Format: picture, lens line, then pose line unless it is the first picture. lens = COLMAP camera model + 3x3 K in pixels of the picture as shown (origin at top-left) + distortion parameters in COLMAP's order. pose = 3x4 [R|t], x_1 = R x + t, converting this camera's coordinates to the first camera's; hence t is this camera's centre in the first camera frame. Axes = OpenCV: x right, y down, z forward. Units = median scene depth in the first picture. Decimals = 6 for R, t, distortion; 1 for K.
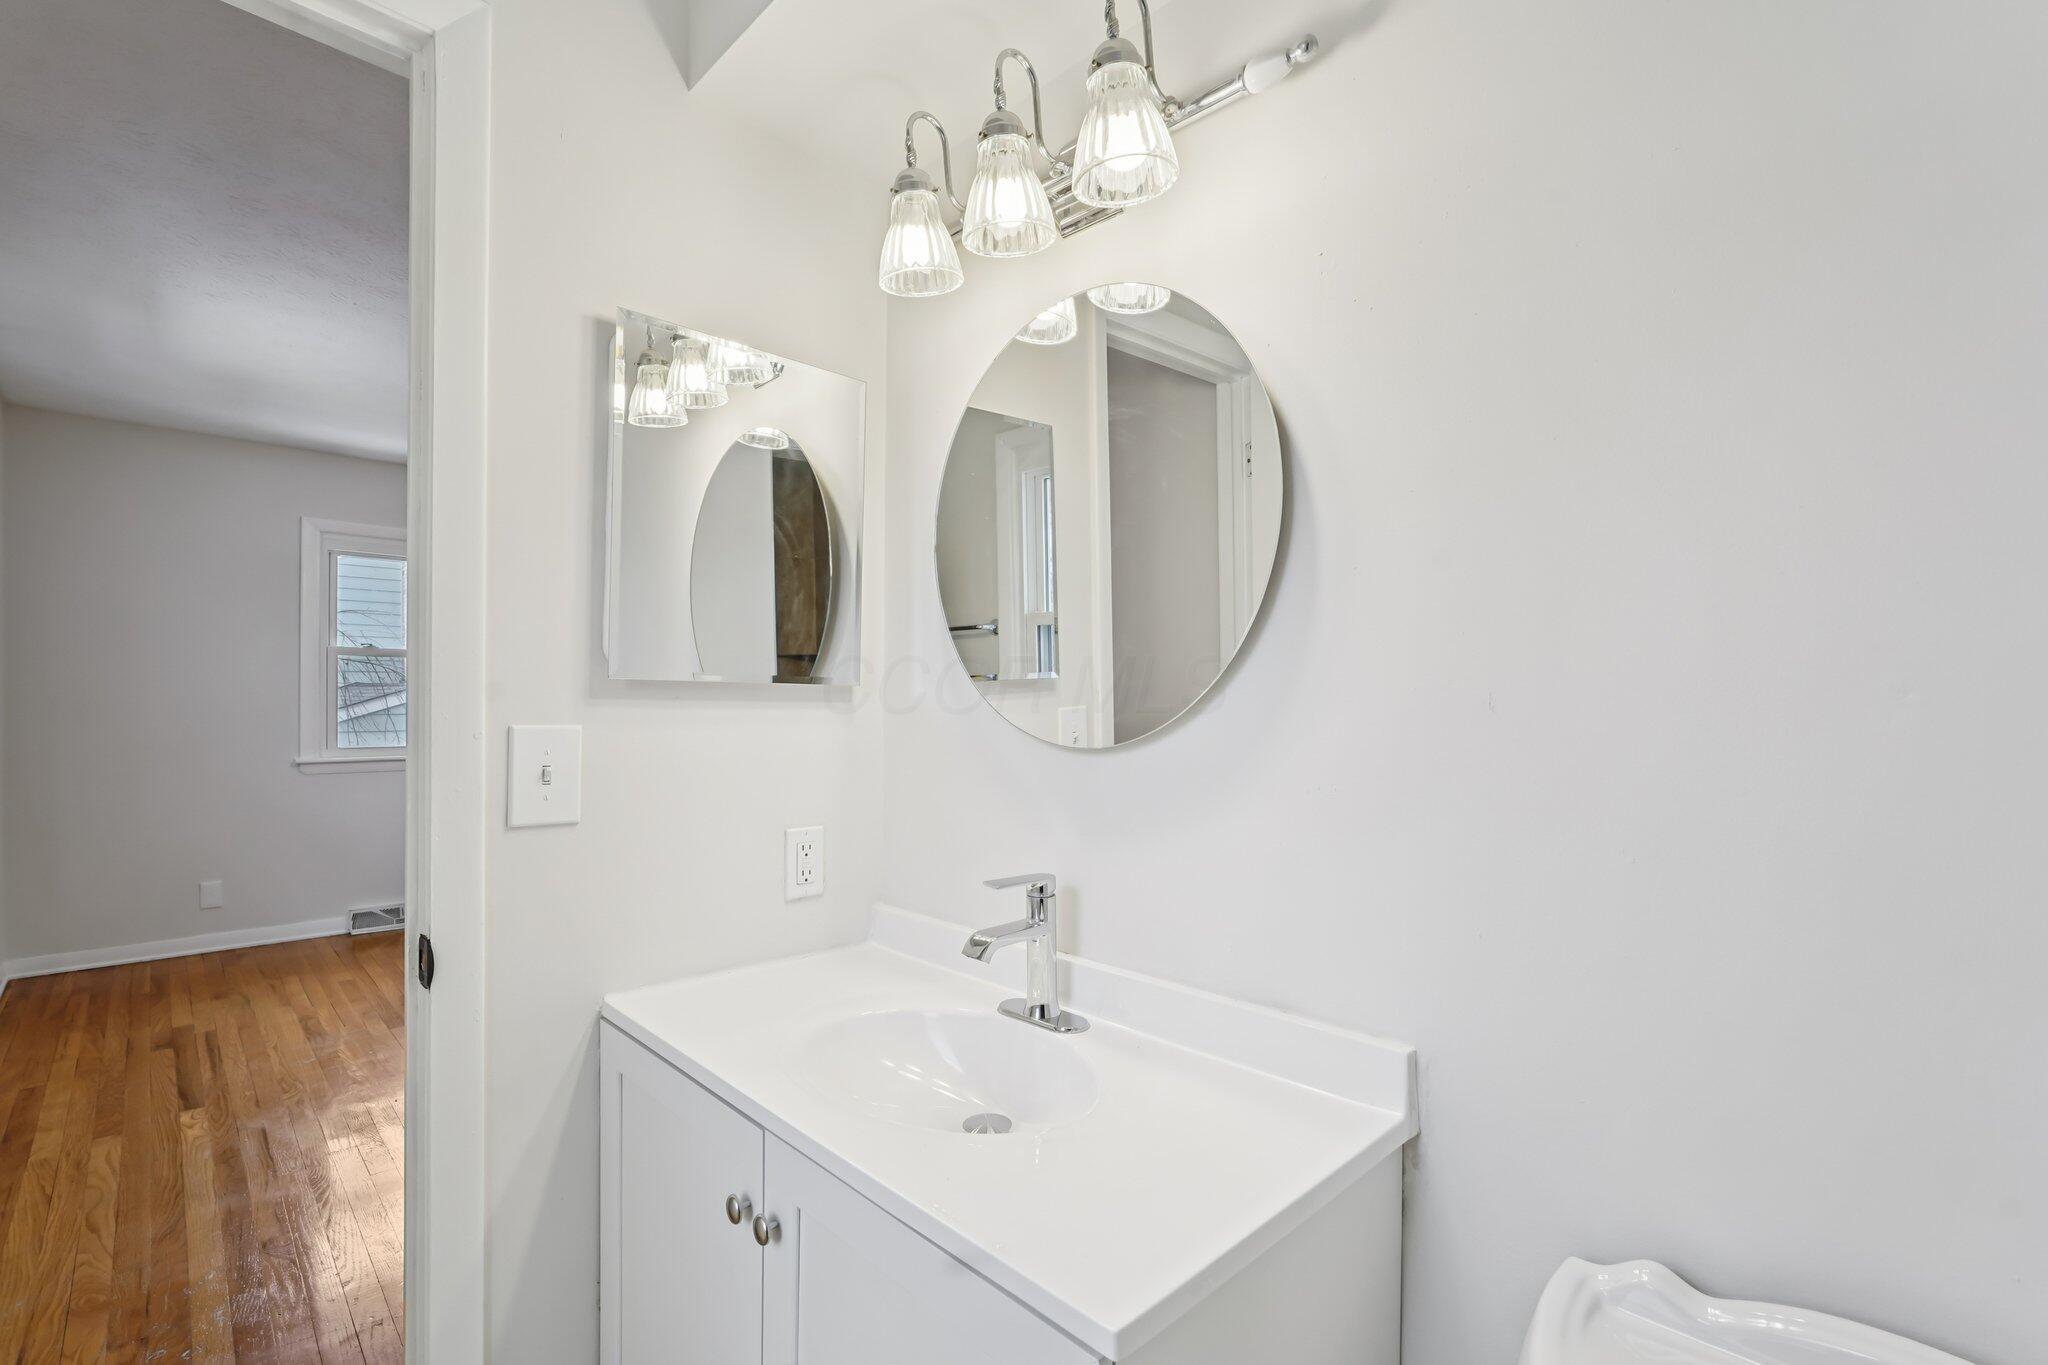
lens RADIAL K [[905.2, 0, 1003.8], [0, 905.2, 694.5], [0, 0, 1]] dist [-0.010080, 0.003331]
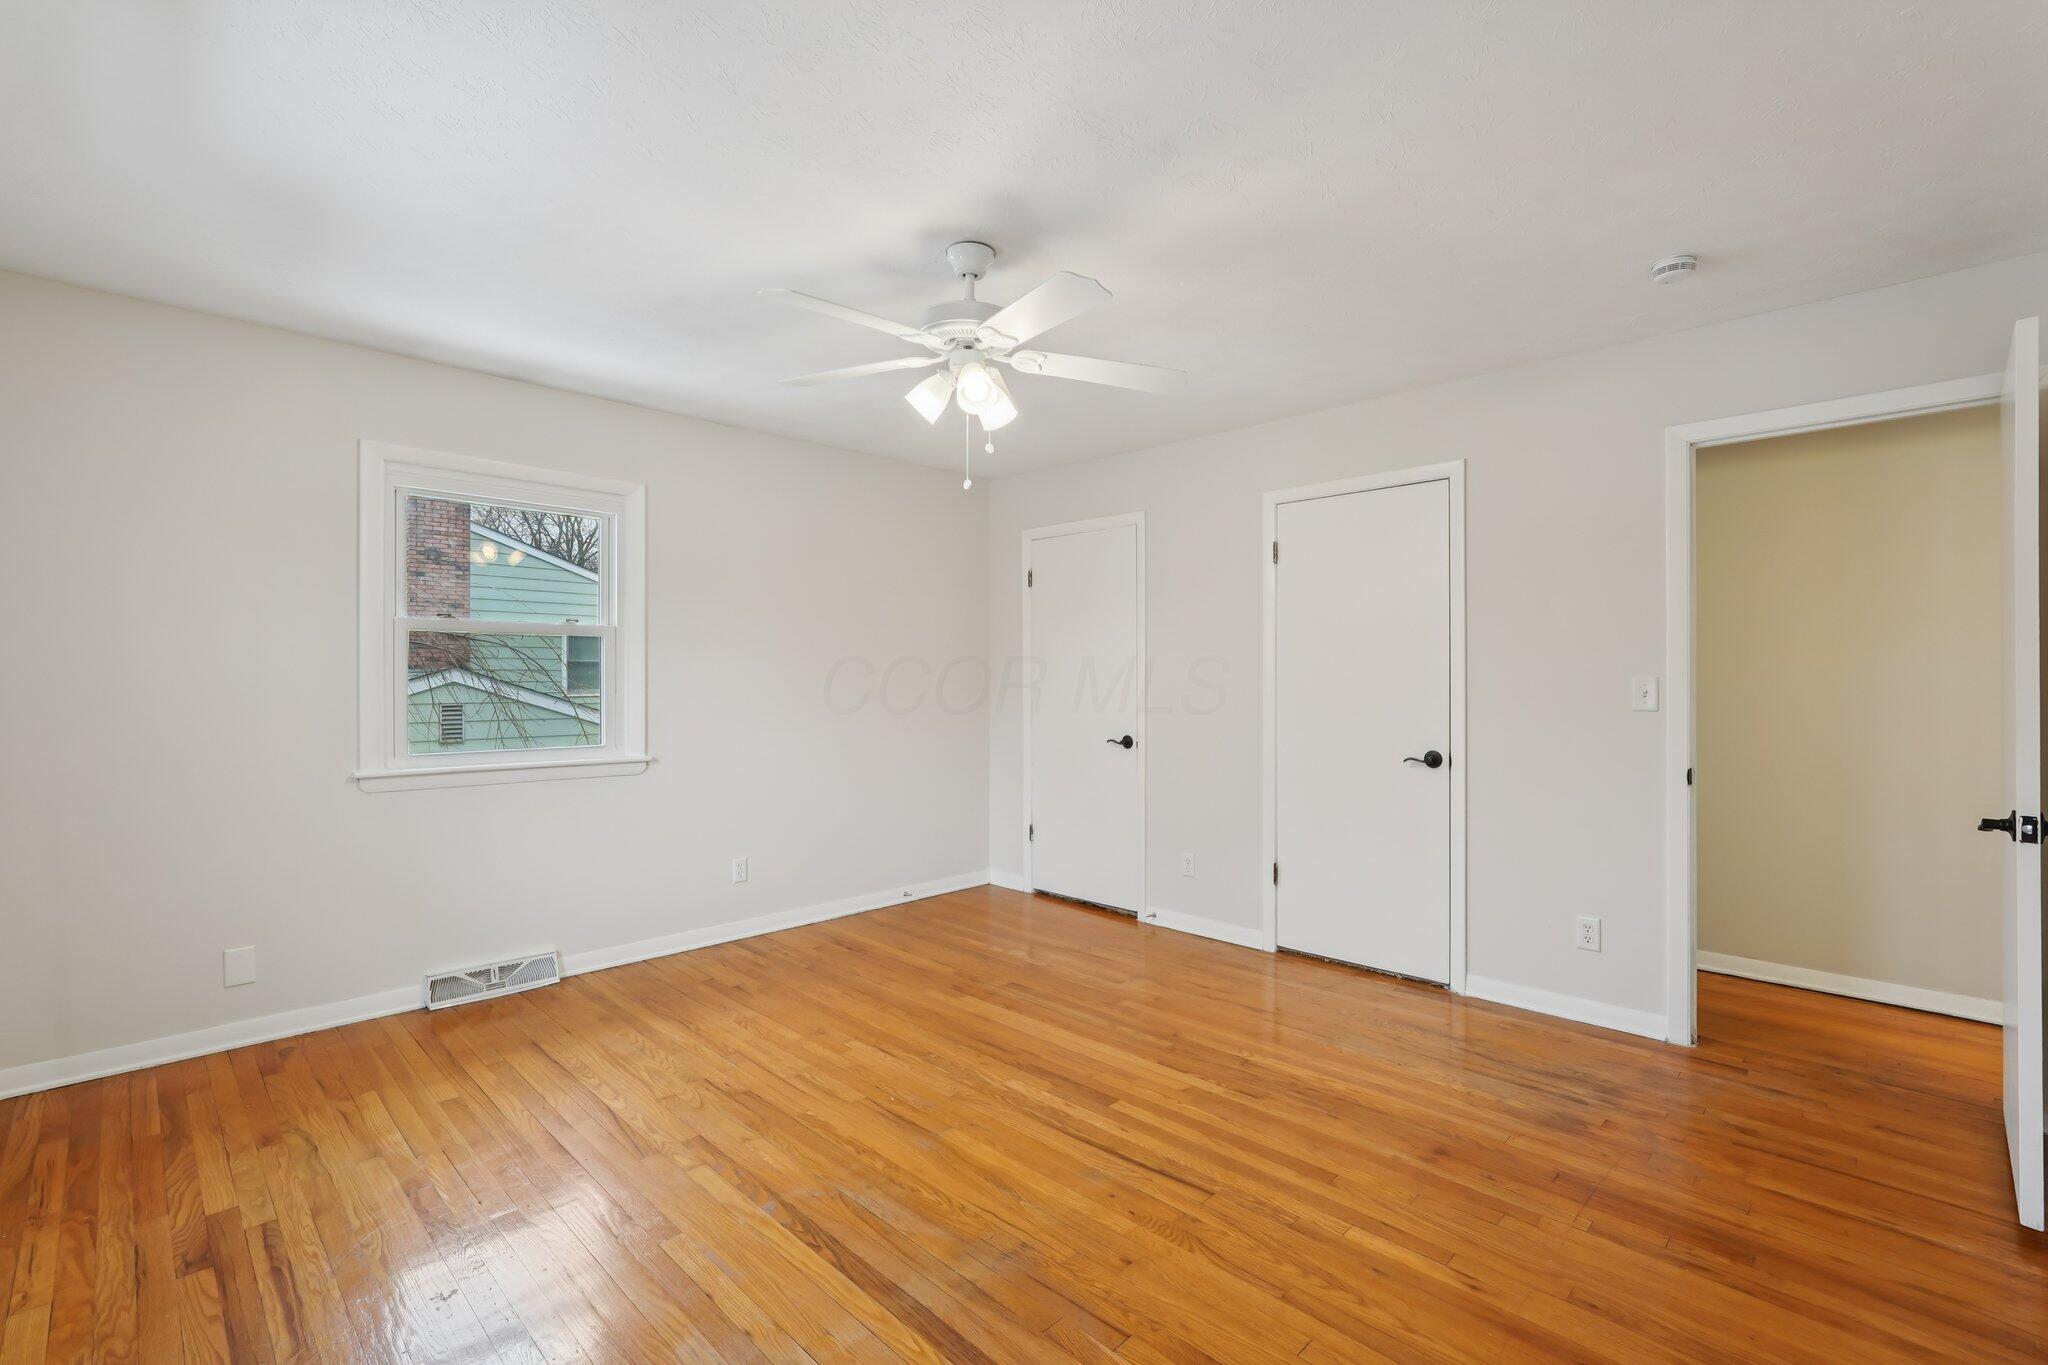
lens RADIAL K [[905.2, 0, 1019.1], [0, 905.2, 682.5], [0, 0, 1]] dist [-0.010080, 0.003331]
pose [[0.999595, -0.003415, 0.028246, -0.342427], [0.003225, 0.999972, 0.006771, -0.005268], [-0.028269, -0.006677, 0.999578, 0.329153]]
